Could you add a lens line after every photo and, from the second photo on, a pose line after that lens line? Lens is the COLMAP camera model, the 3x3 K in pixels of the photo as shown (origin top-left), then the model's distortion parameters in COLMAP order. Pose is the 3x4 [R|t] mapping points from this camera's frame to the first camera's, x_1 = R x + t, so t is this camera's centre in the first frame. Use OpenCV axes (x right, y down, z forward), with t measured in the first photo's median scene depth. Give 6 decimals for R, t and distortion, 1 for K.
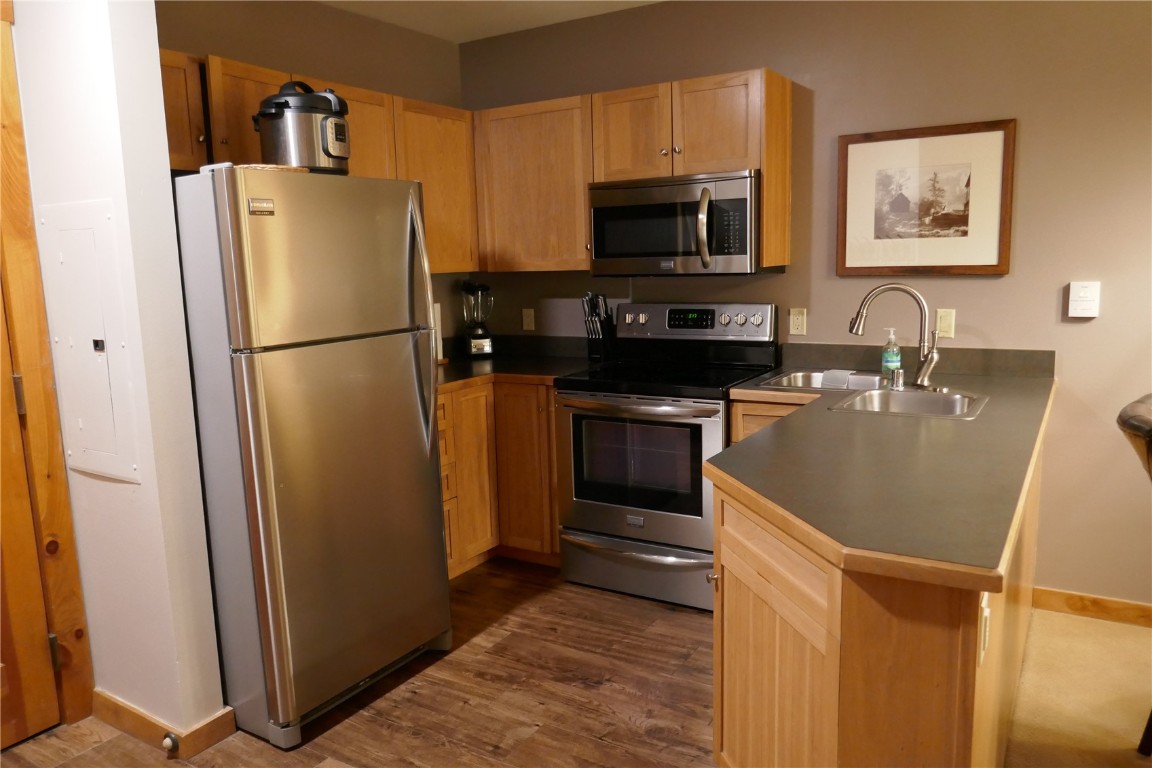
lens RADIAL K [[829.1, 0, 576.0], [0, 829.1, 384.0], [0, 0, 1]] dist [-0.025823, 0.000777]
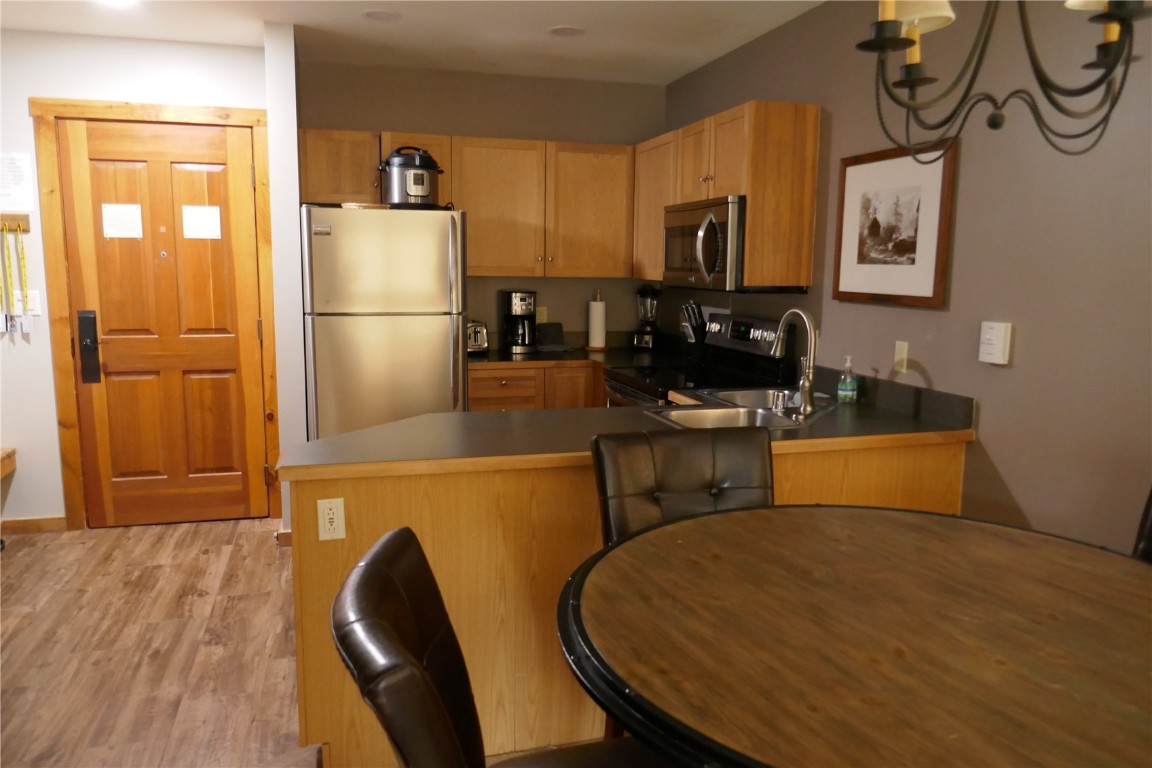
lens RADIAL K [[829.1, 0, 576.0], [0, 829.1, 384.0], [0, 0, 1]] dist [-0.025823, 0.000777]
pose [[0.740453, 0.135222, -0.658365, 0.805318], [-0.136103, 0.989425, 0.050145, -0.040668], [0.658183, 0.052475, 0.751027, 0.060185]]
